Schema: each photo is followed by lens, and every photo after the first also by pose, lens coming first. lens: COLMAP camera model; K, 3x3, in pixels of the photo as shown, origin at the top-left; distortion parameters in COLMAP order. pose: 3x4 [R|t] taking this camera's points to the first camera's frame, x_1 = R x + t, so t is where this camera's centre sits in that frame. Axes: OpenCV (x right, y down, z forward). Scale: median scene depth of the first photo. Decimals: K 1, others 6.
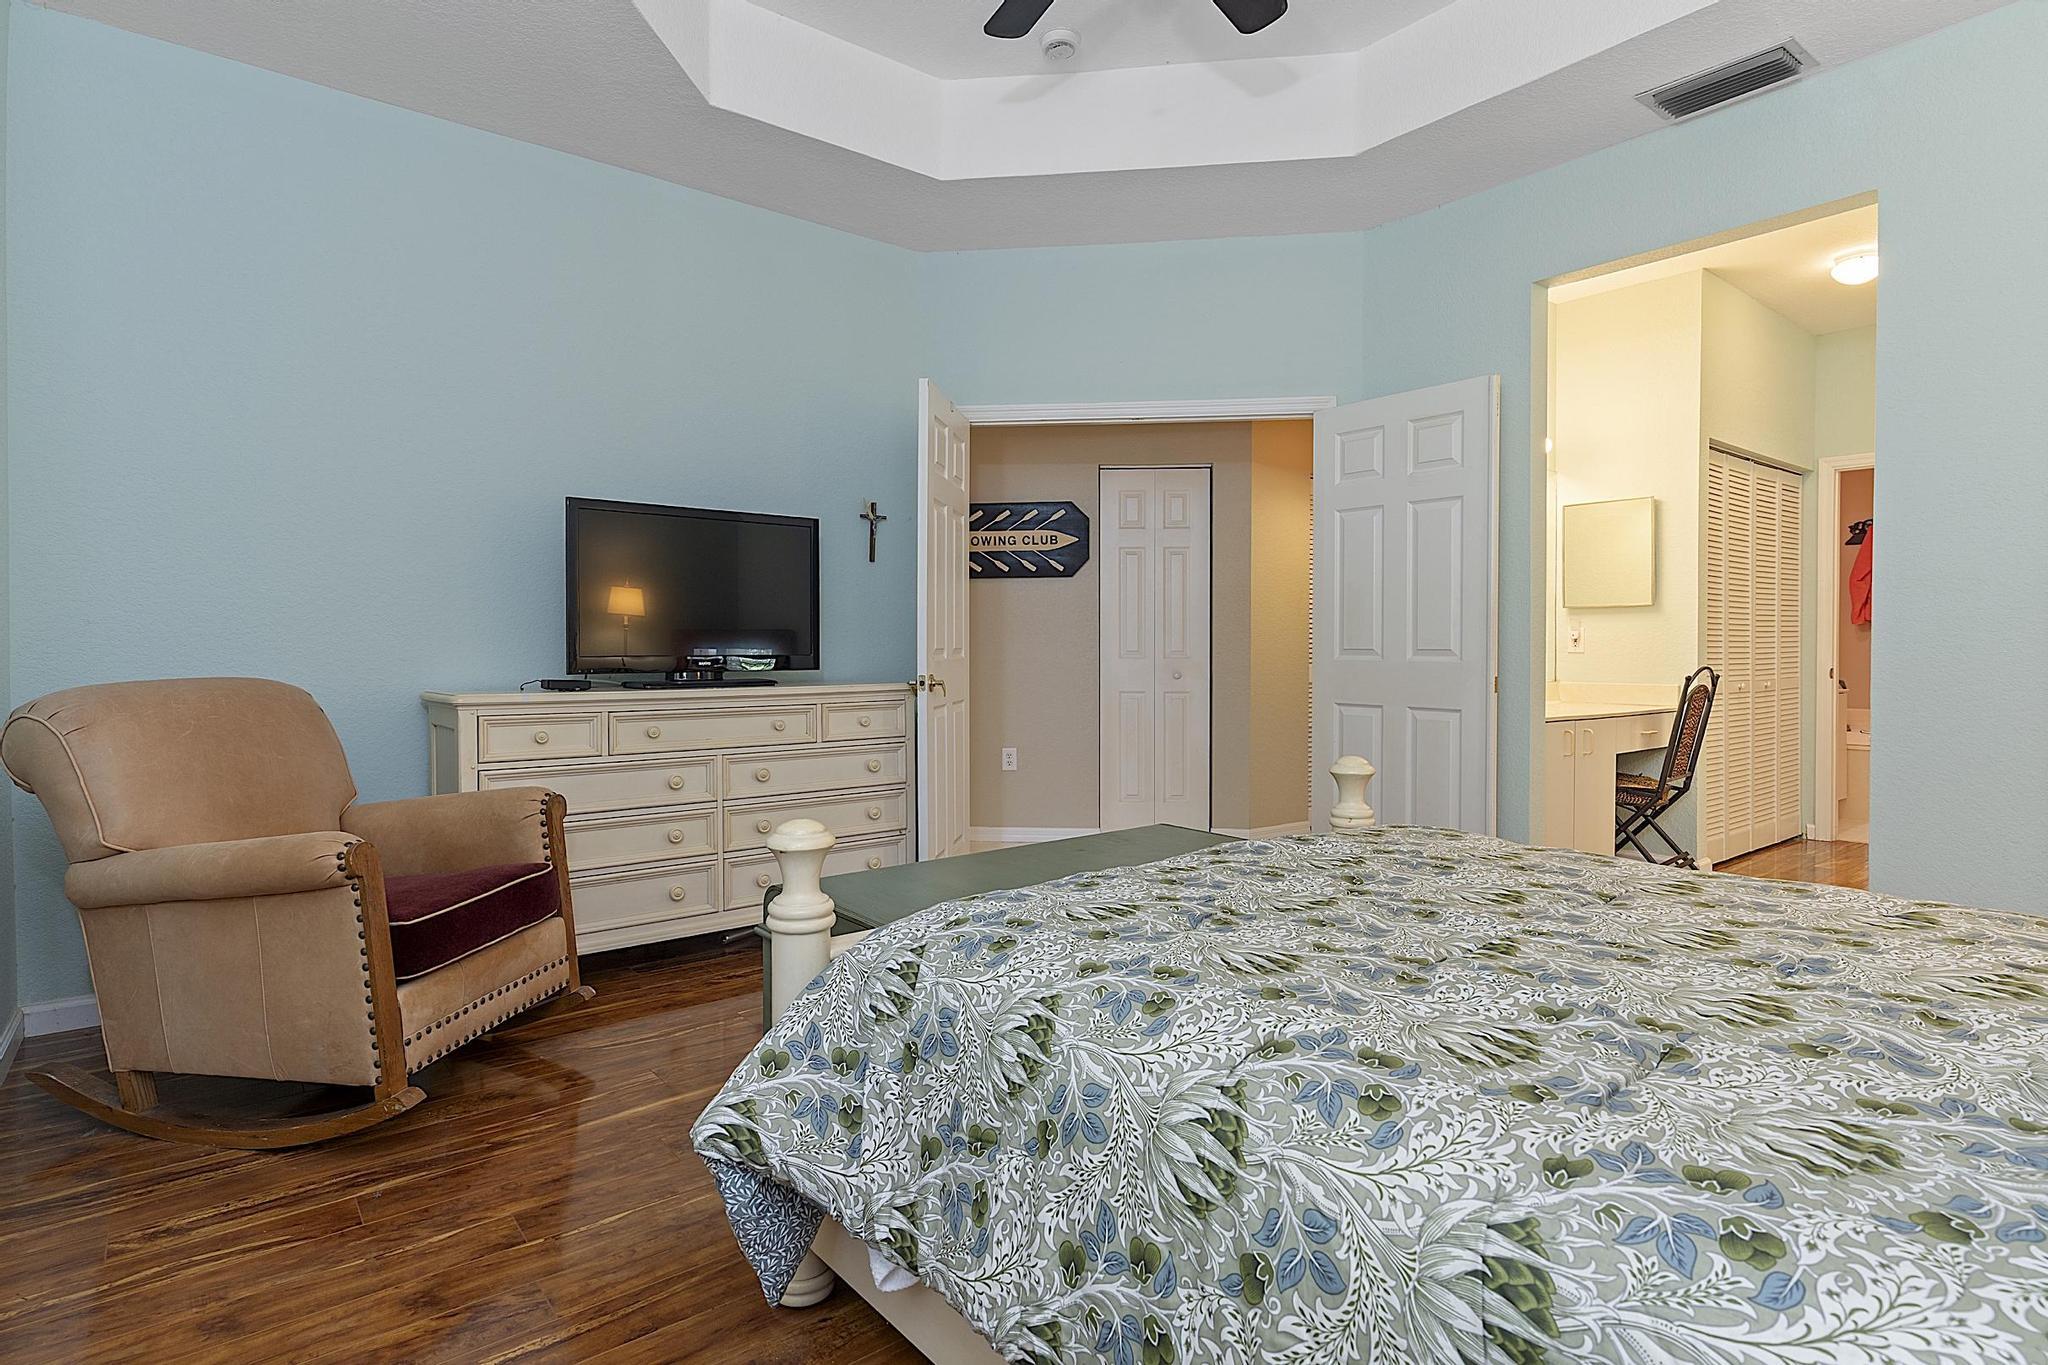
lens RADIAL K [[1063.2, 0, 1024.5], [0, 1063.2, 659.0], [0, 0, 1]] dist [0.001034, 0.000158]
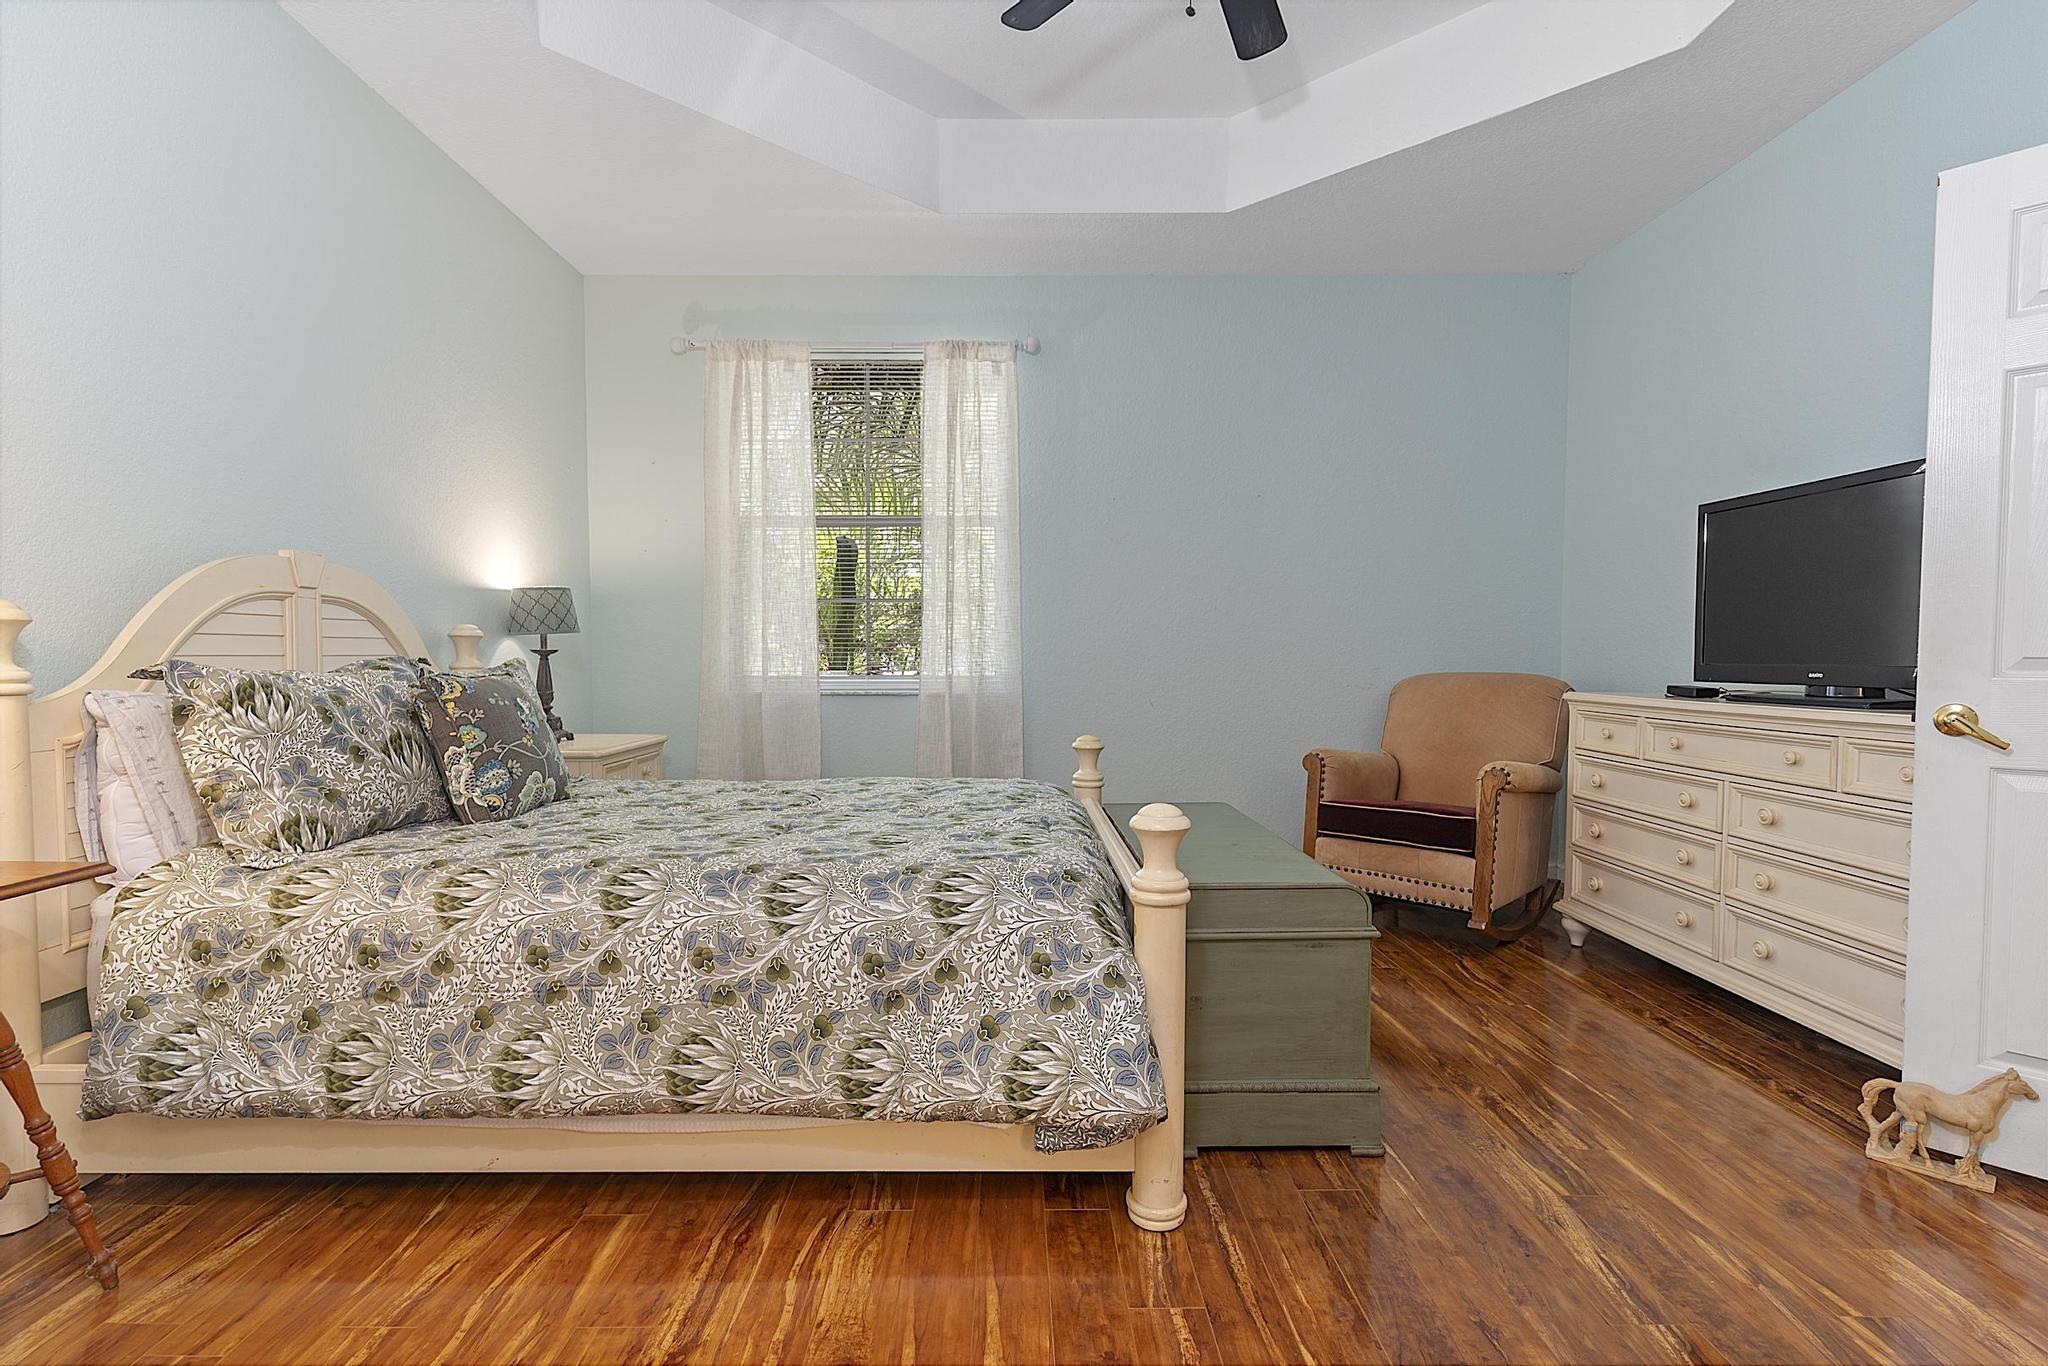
lens RADIAL K [[986.3, 0, 1024.0], [0, 986.3, 683.0], [0, 0, 1]] dist [-0.001948, -0.000384]
pose [[-0.621548, 0.019283, -0.783138, 0.718247], [-0.012377, 0.999331, 0.034429, -0.009392], [0.783278, 0.031092, -0.620894, 1.100551]]
